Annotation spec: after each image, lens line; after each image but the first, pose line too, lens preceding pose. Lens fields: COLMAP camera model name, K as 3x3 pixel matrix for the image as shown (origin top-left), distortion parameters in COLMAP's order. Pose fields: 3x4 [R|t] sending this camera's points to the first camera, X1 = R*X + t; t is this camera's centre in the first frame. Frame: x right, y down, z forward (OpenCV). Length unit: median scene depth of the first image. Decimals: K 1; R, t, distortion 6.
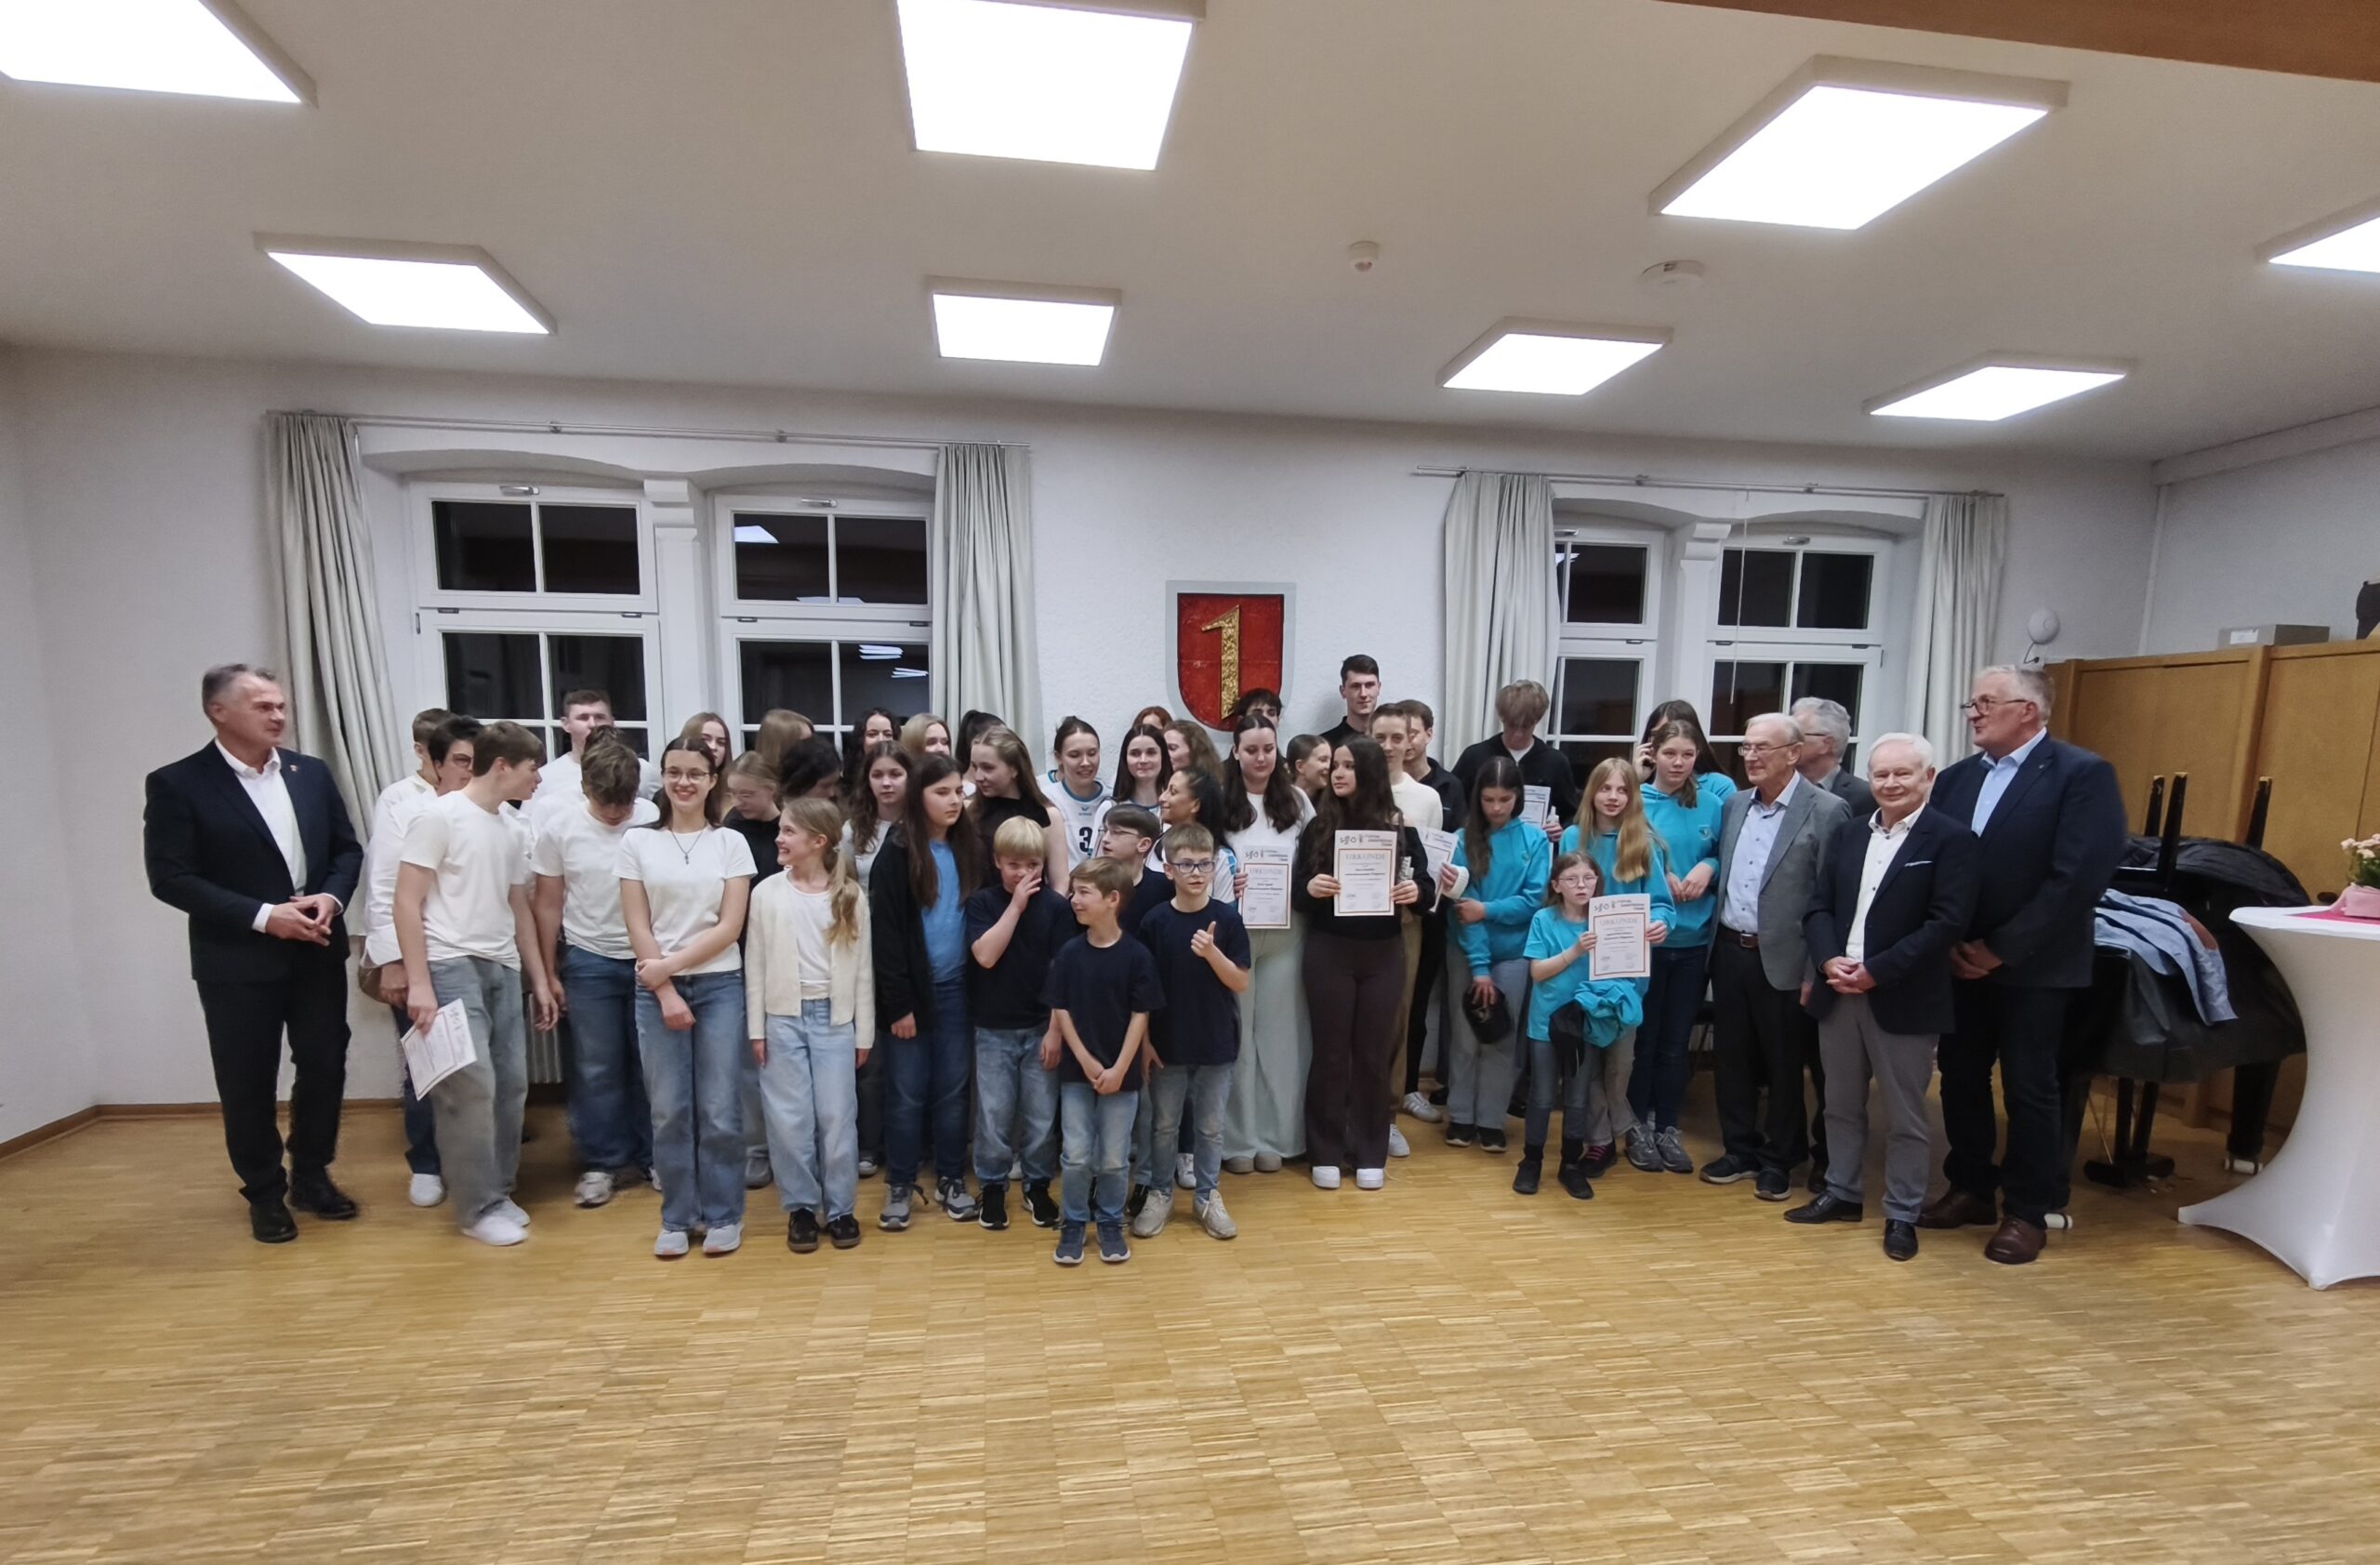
lens RADIAL K [[1147.0, 0, 1184.8], [0, 1147.0, 908.6], [0, 0, 1]] dist [-0.000610, 0.000190]
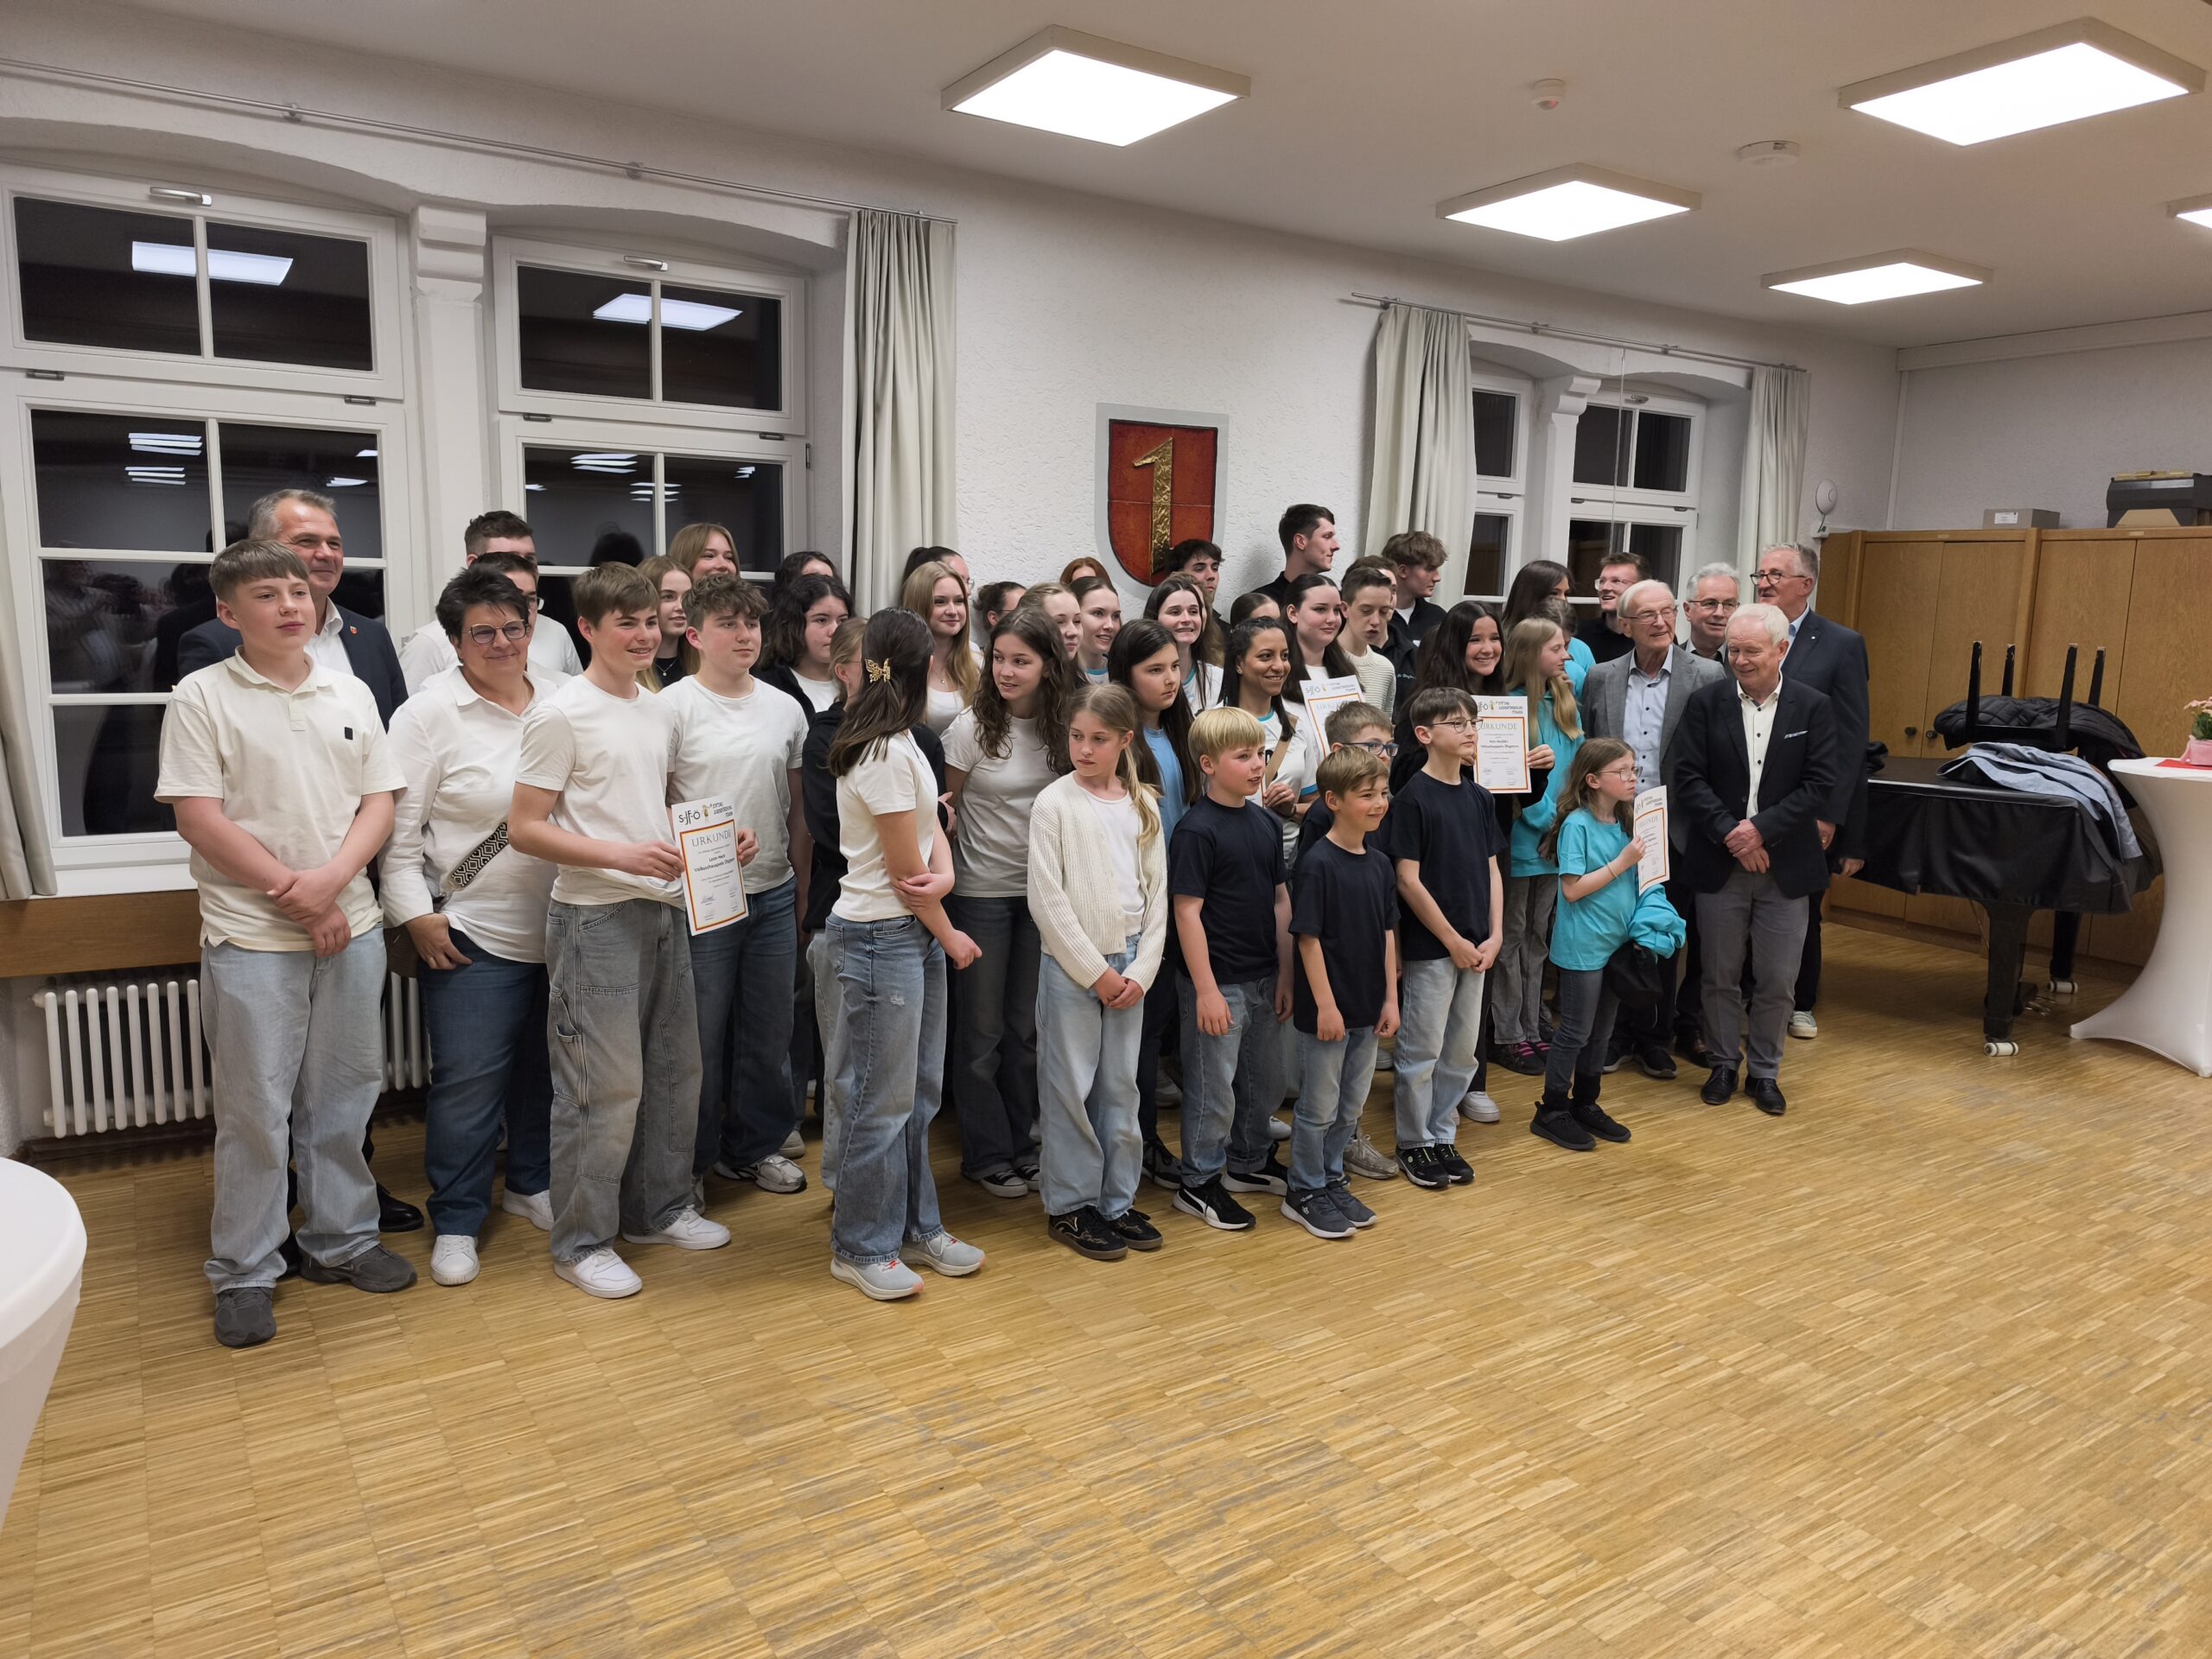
lens RADIAL K [[1461.1, 0, 1106.0], [0, 1461.1, 829.5], [0, 0, 1]] dist [0.007997, -0.000943]
pose [[0.915552, -0.050771, 0.398982, -0.443269], [0.038966, 0.998531, 0.037648, -0.018135], [-0.400308, -0.018922, 0.916185, 0.024375]]
